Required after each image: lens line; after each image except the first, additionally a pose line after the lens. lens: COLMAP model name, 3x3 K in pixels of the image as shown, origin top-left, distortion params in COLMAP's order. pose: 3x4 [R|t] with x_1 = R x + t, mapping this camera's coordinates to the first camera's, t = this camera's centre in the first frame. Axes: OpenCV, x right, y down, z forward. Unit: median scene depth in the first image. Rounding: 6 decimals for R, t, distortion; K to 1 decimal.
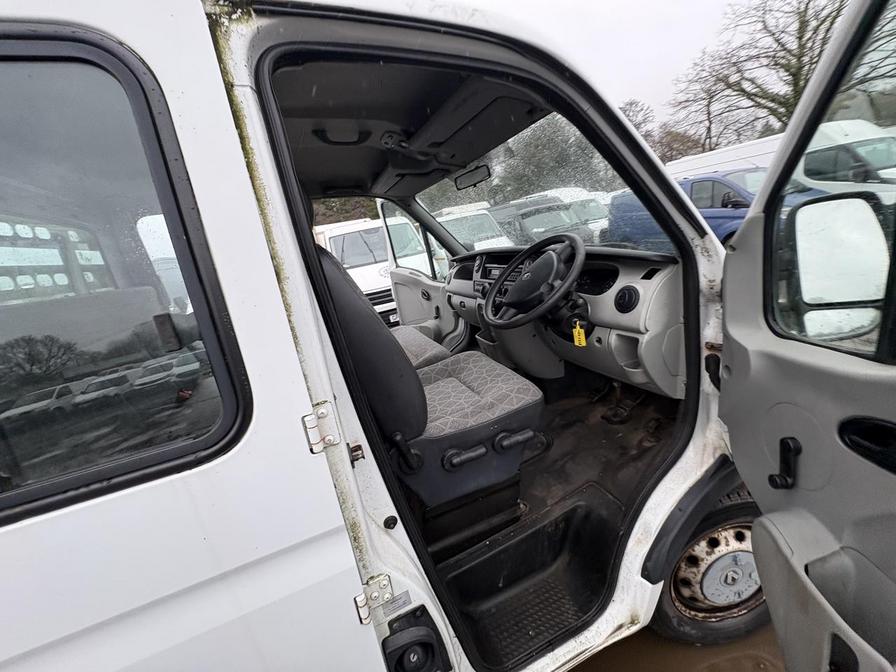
lens RADIAL K [[356.1, 0, 448.5], [0, 356.1, 333.2], [0, 0, 1]] dist [-0.000215, 0.000079]
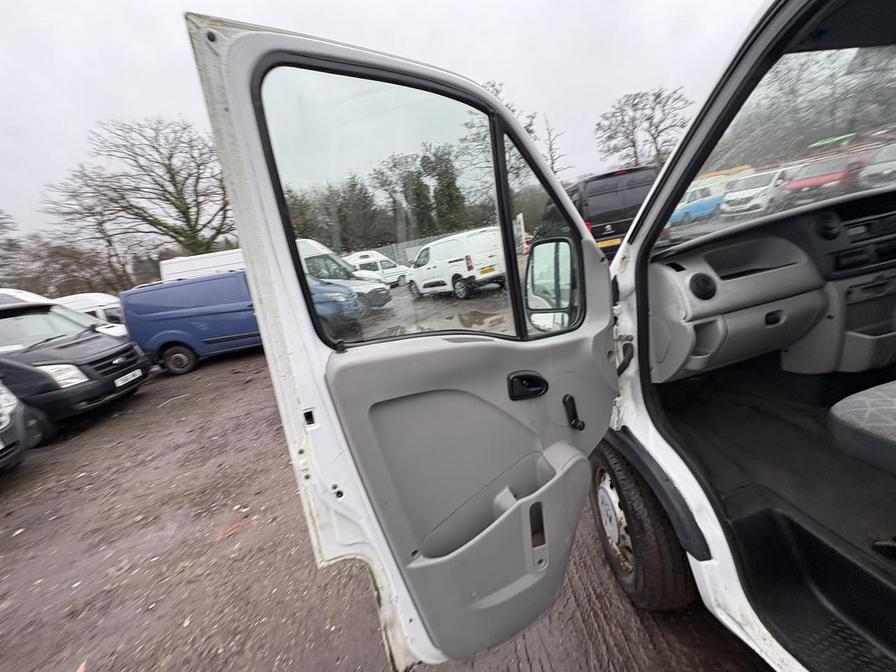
lens RADIAL K [[356.1, 0, 447.0], [0, 356.1, 335.9], [0, 0, 1]] dist [-0.000215, 0.000079]
pose [[0.186027, -0.101280, 0.977311, -1.007746], [0.403016, 0.915014, 0.018112, -0.468967], [-0.896087, 0.390502, 0.211035, 2.436134]]
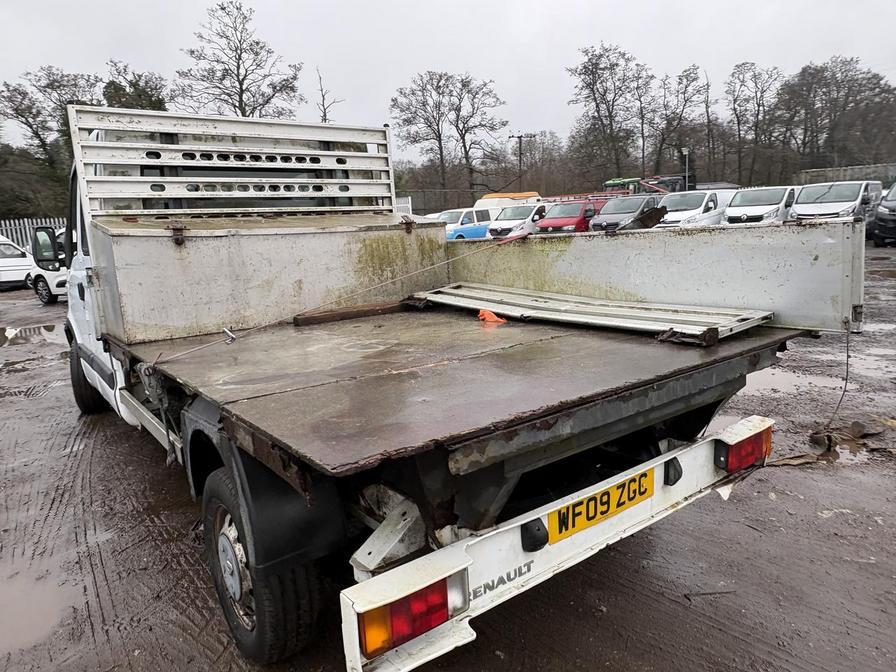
lens RADIAL K [[619.3, 0, 451.2], [0, 619.3, 334.3], [0, 0, 1]] dist [-0.004269, 0.005616]
pose [[-0.254612, 0.016178, 0.966908, -4.494761], [0.337023, 0.938659, 0.073042, 0.689777], [-0.906415, 0.344467, -0.244446, 1.046323]]
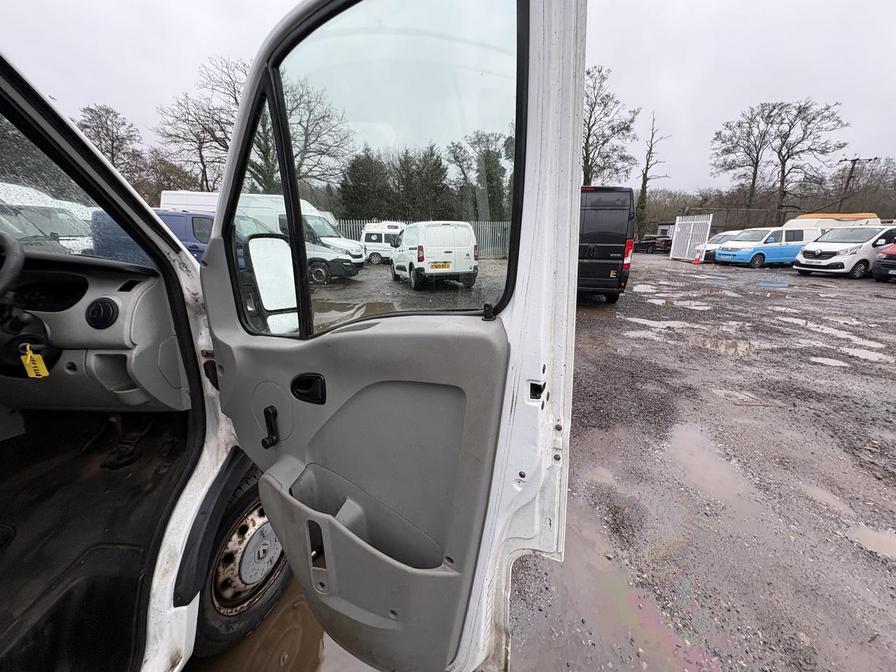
lens RADIAL K [[356.1, 0, 448.0], [0, 356.1, 336.1], [0, 0, 1]] dist [-0.000215, 0.000079]
pose [[0.383862, -0.076211, 0.920240, 0.011493], [0.156340, 0.987564, 0.016572, 0.069732], [-0.910059, 0.137509, 0.391003, -0.101168]]
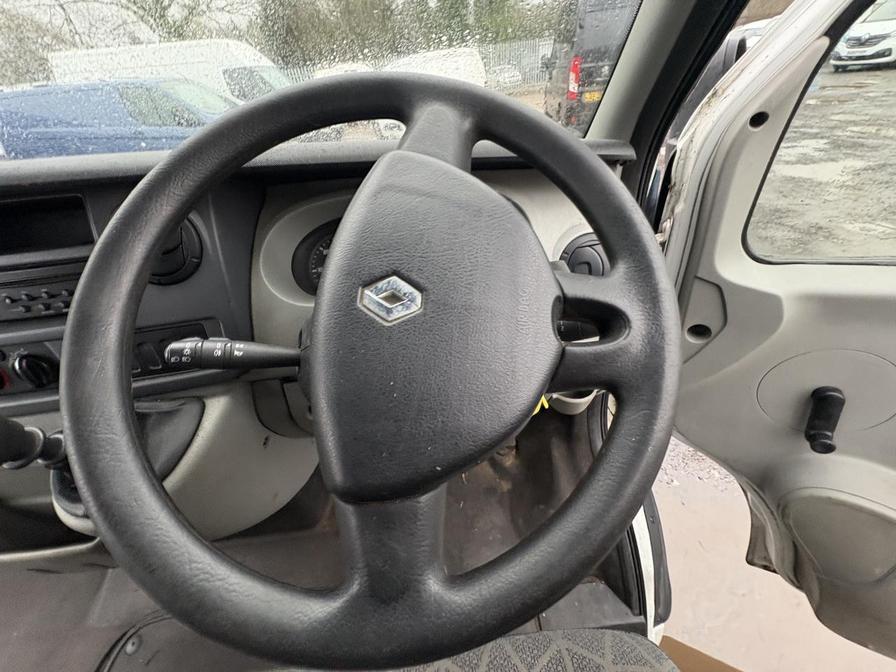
lens RADIAL K [[356.1, 0, 448.3], [0, 356.1, 336.9], [0, 0, 1]] dist [-0.000215, 0.000079]
pose [[0.290202, -0.448612, 0.845299, 0.063803], [0.290915, 0.882864, 0.368674, -0.201277], [-0.911675, 0.138920, 0.386717, 0.899729]]
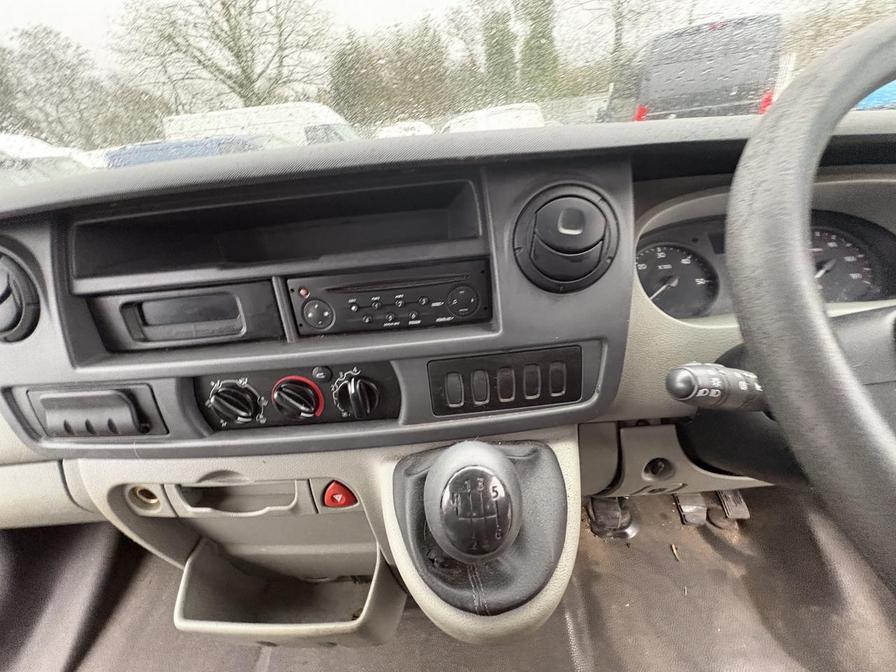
lens RADIAL K [[356.1, 0, 446.9], [0, 356.1, 337.8], [0, 0, 1]] dist [-0.000215, 0.000079]
pose [[0.392785, -0.341139, 0.854017, 0.030744], [0.281220, 0.928722, 0.241640, -0.248831], [-0.875577, 0.145254, 0.460723, 1.192583]]
